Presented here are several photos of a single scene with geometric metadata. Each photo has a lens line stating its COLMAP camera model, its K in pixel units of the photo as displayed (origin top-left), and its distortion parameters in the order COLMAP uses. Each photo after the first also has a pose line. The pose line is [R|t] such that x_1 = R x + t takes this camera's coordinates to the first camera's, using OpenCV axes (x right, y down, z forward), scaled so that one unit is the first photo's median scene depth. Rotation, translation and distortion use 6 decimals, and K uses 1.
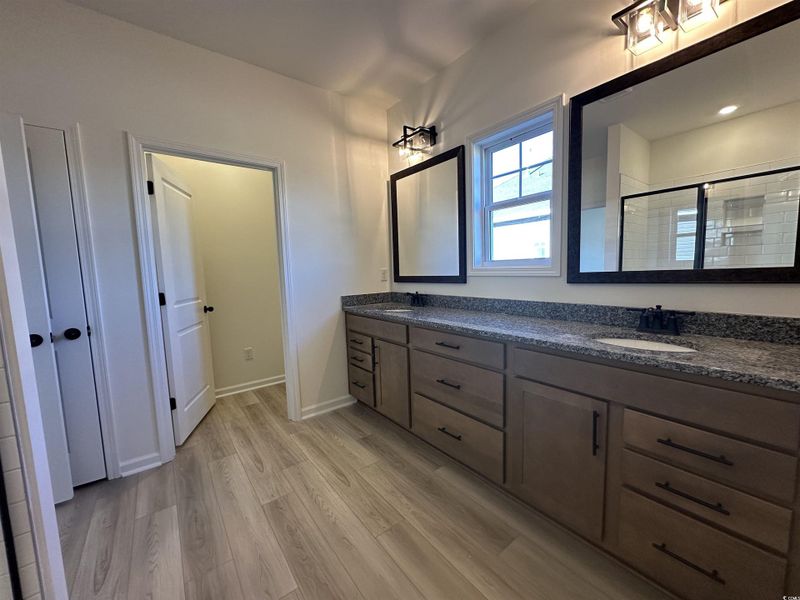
lens RADIAL K [[317.8, 0, 401.1], [0, 317.8, 299.5], [0, 0, 1]] dist [0.000083, -0.000014]
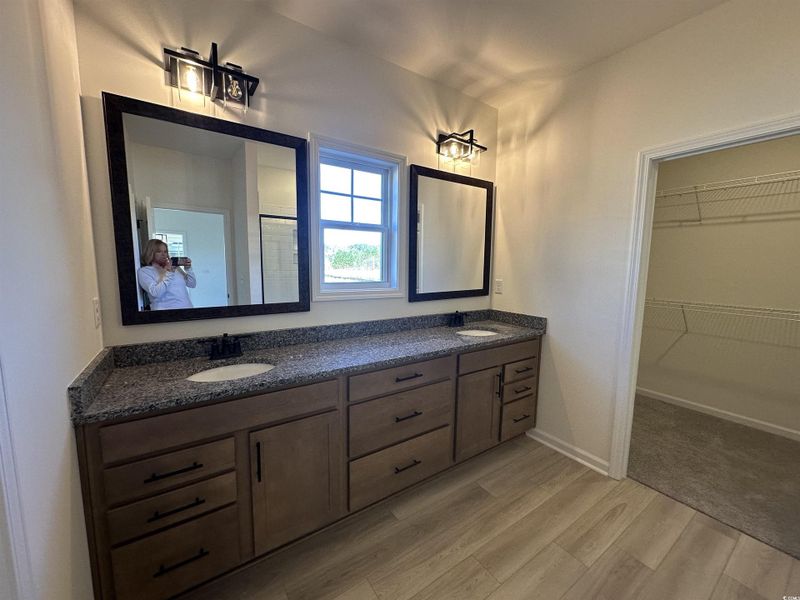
lens RADIAL K [[317.8, 0, 400.2], [0, 317.8, 298.3], [0, 0, 1]] dist [0.000083, -0.000014]
pose [[0.059997, -0.082564, 0.994778, -0.716324], [0.075310, 0.994107, 0.077966, -0.154995], [-0.995354, 0.070239, 0.065862, 0.854159]]
